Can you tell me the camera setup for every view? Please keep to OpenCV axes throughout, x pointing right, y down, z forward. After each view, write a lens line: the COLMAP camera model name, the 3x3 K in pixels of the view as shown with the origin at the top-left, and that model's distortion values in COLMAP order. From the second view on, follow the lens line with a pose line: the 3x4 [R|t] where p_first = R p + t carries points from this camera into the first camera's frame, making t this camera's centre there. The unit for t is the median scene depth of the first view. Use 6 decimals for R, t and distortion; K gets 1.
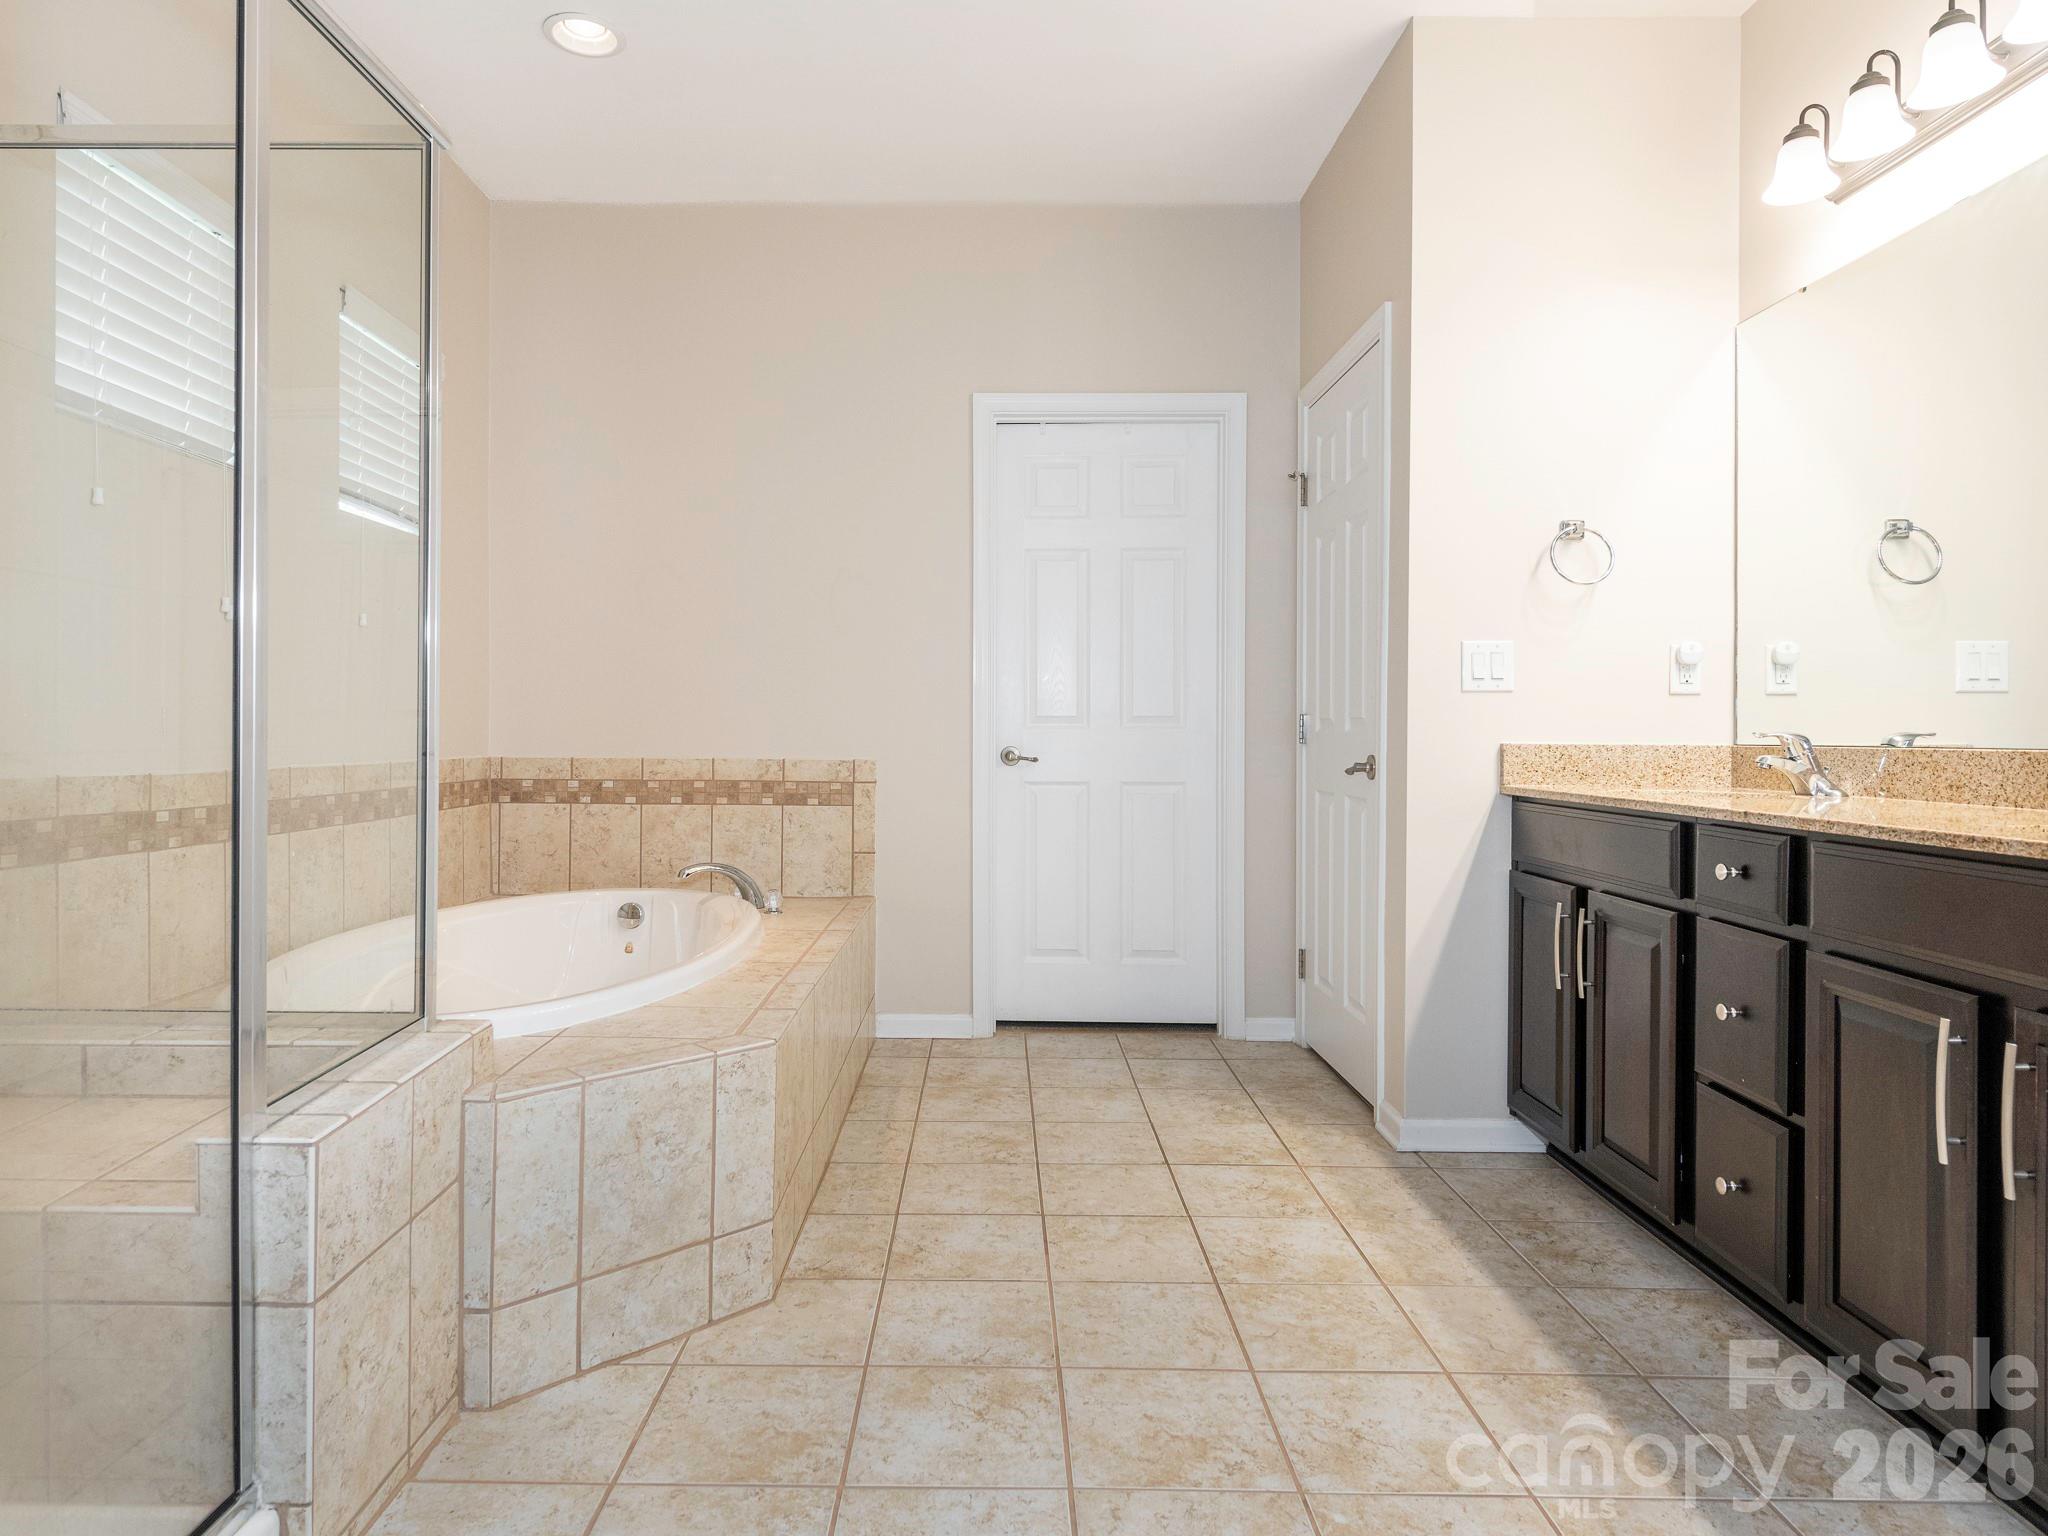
lens RADIAL K [[1172.9, 0, 1026.7], [0, 1172.9, 746.8], [0, 0, 1]] dist [0.019203, -0.010993]
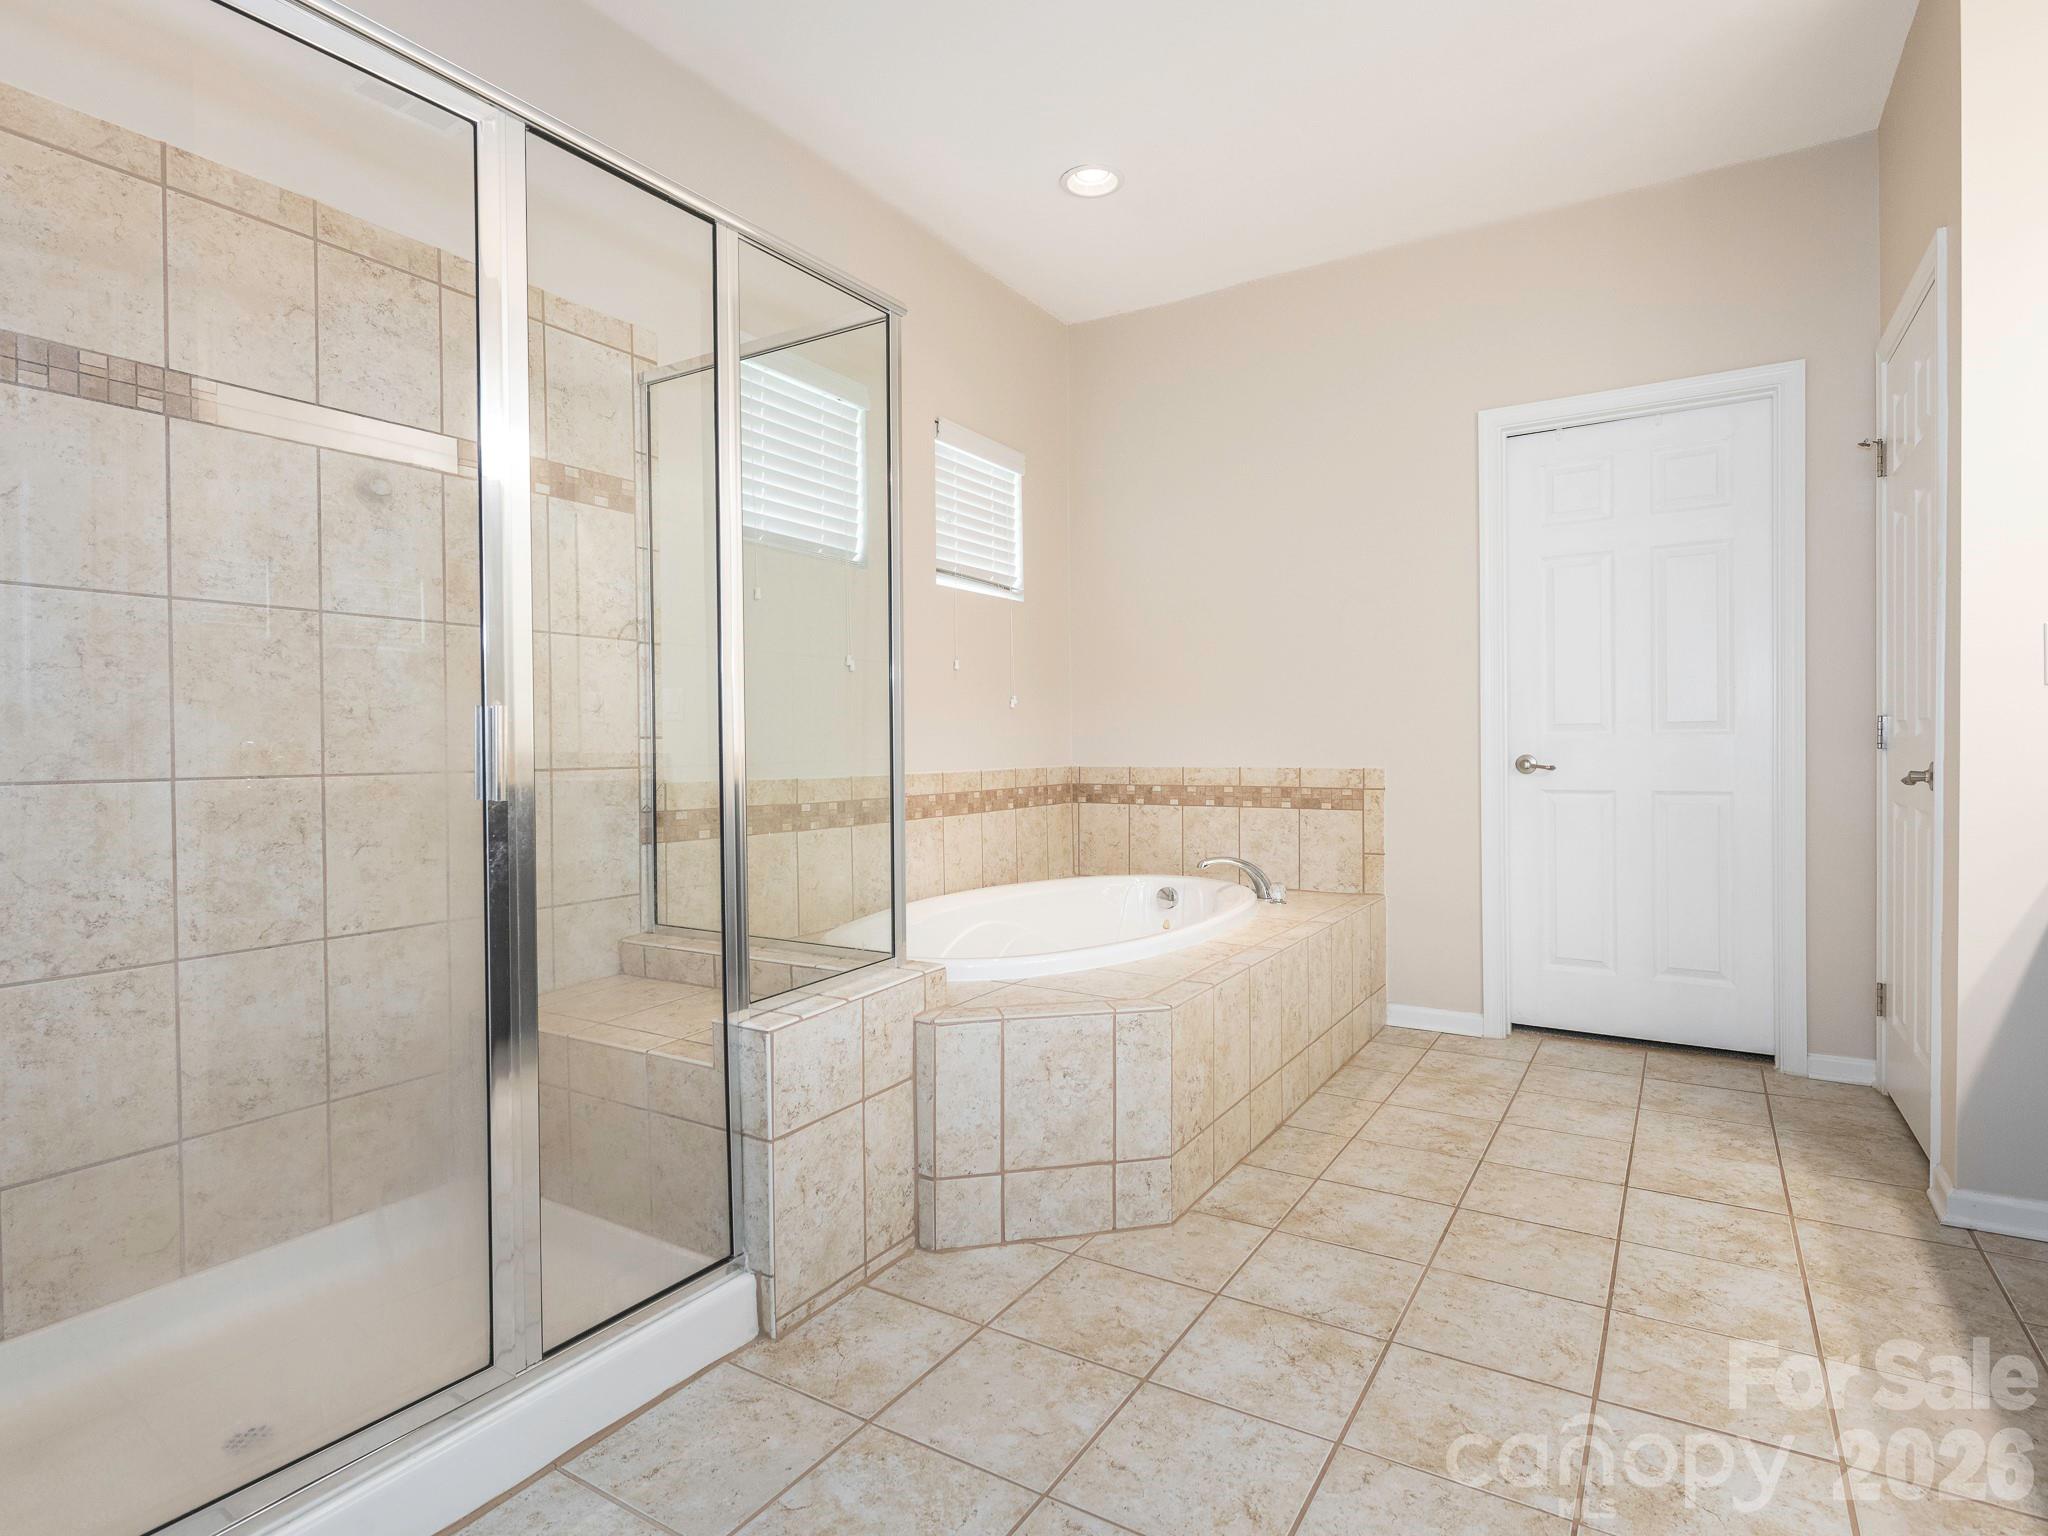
lens RADIAL K [[1037.3, 0, 1028.0], [0, 1037.3, 771.6], [0, 0, 1]] dist [0.004694, -0.006075]
pose [[0.865921, 0.000040, -0.500180, 0.121053], [0.007089, 0.999899, 0.012352, 0.000073], [0.500130, -0.014242, 0.865833, 0.020001]]
